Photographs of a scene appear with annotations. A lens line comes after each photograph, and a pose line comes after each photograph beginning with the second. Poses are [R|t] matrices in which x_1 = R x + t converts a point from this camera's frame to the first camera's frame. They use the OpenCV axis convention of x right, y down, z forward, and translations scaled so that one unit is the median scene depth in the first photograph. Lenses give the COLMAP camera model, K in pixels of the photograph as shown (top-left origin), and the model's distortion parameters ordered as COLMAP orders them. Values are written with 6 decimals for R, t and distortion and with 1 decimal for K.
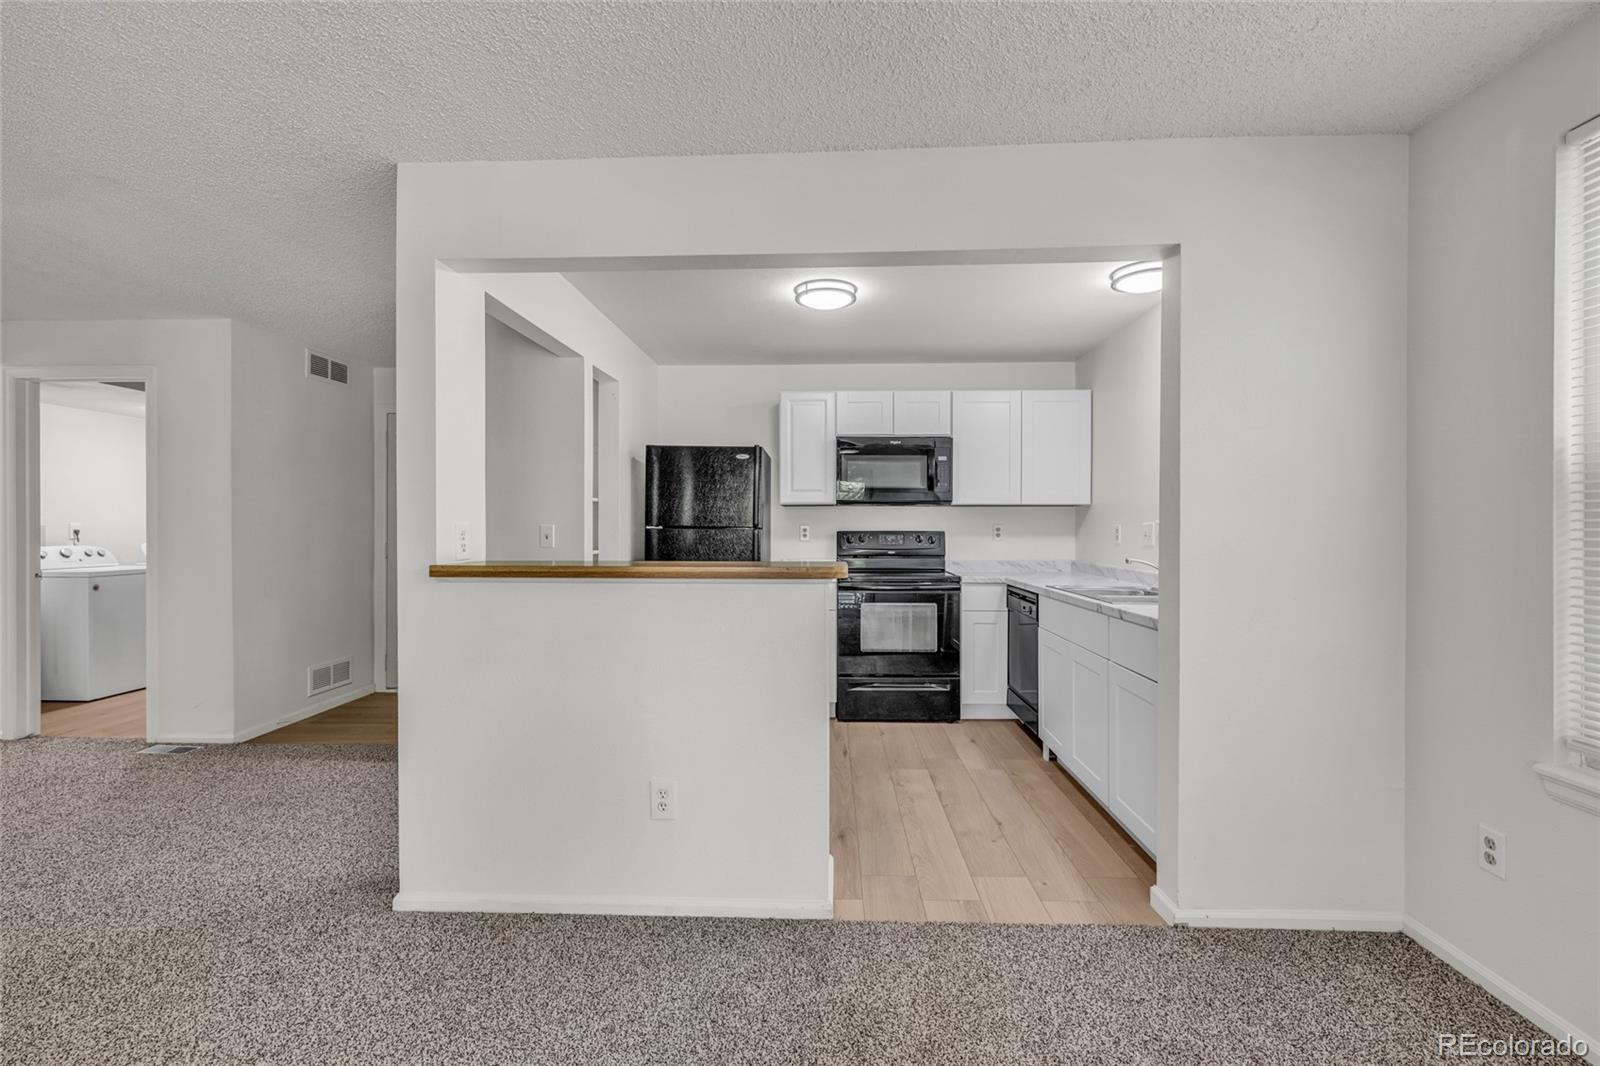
lens RADIAL K [[687.3, 0, 807.0], [0, 687.3, 530.0], [0, 0, 1]] dist [0.001563, -0.000149]
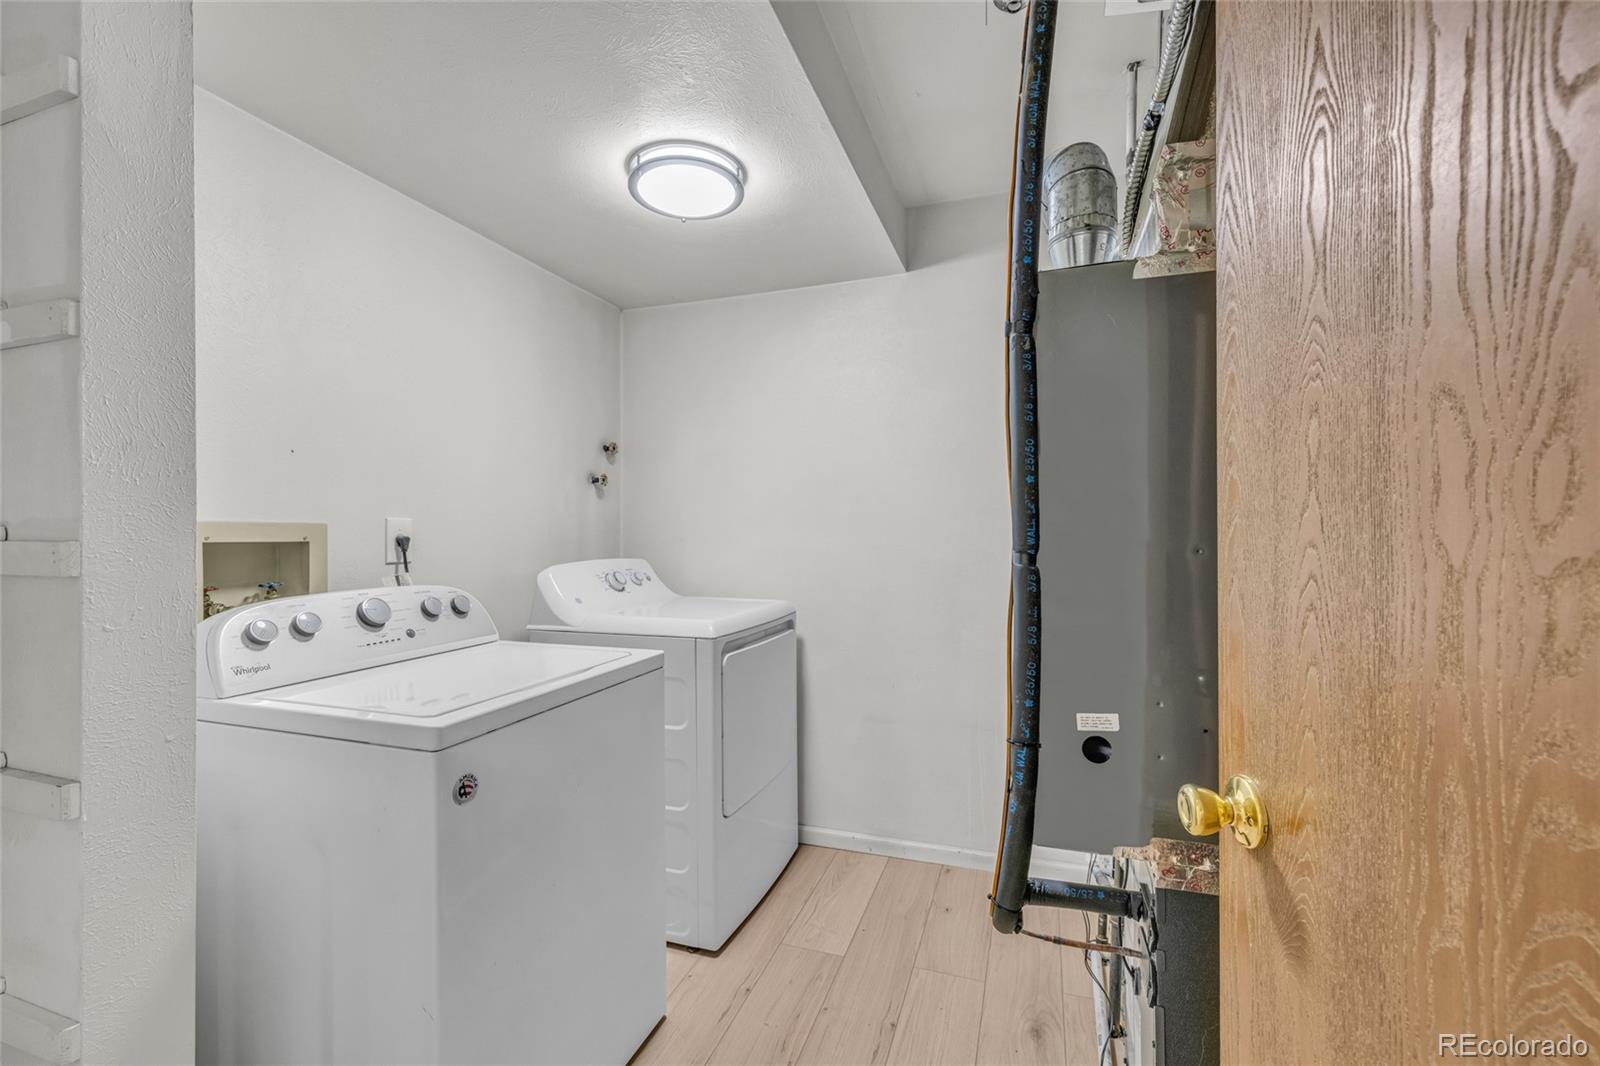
lens RADIAL K [[687.3, 0, 807.0], [0, 687.3, 530.0], [0, 0, 1]] dist [0.001563, -0.000149]
pose [[0.956831, -0.001197, -0.290643, -0.938794], [-0.000336, 0.999986, -0.005224, -0.002491], [0.290645, 0.005096, 0.956817, 0.892468]]
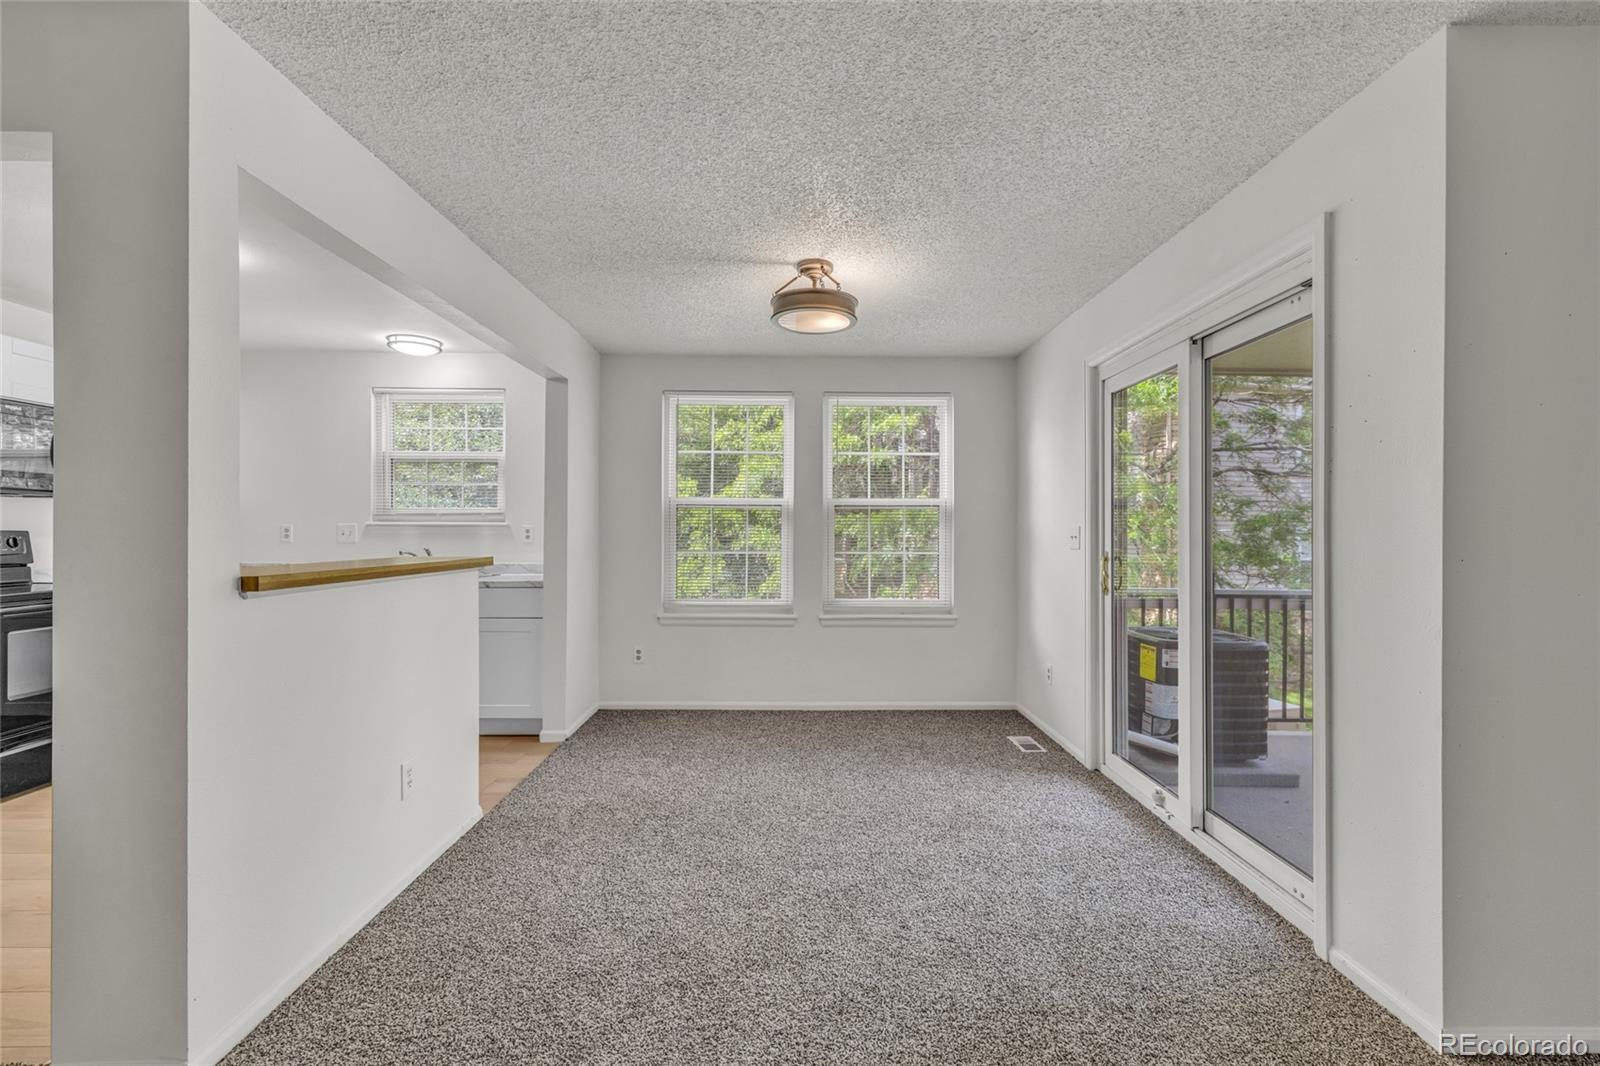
lens RADIAL K [[687.3, 0, 807.0], [0, 687.3, 530.0], [0, 0, 1]] dist [0.001563, -0.000149]
pose [[-0.060897, -0.000248, 0.998144, -0.667798], [-0.002020, 0.999998, 0.000126, -0.000949], [-0.998142, -0.002009, -0.060898, 0.218678]]
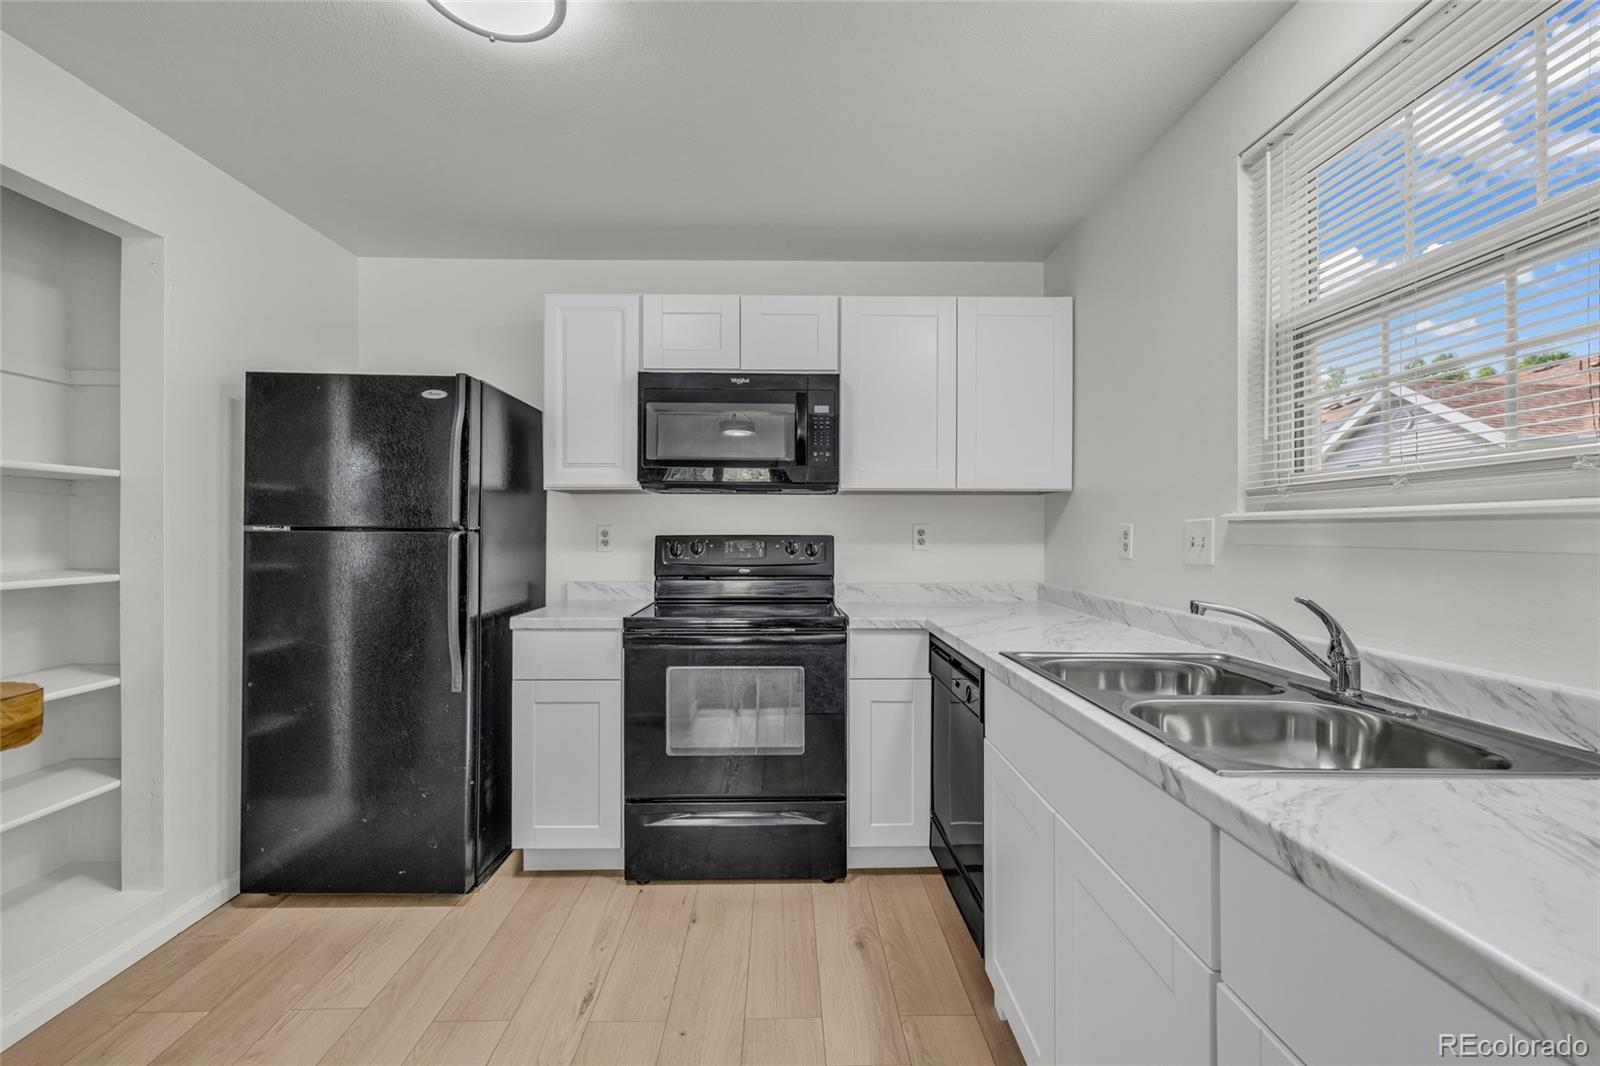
lens RADIAL K [[684.7, 0, 797.9], [0, 684.7, 530.7], [0, 0, 1]] dist [0.000732, -0.000349]
pose [[0.998507, 0.000527, 0.054629, 0.150776], [-0.000205, 0.999983, -0.005886, 0.001054], [-0.054631, 0.005866, 0.998489, 0.442247]]
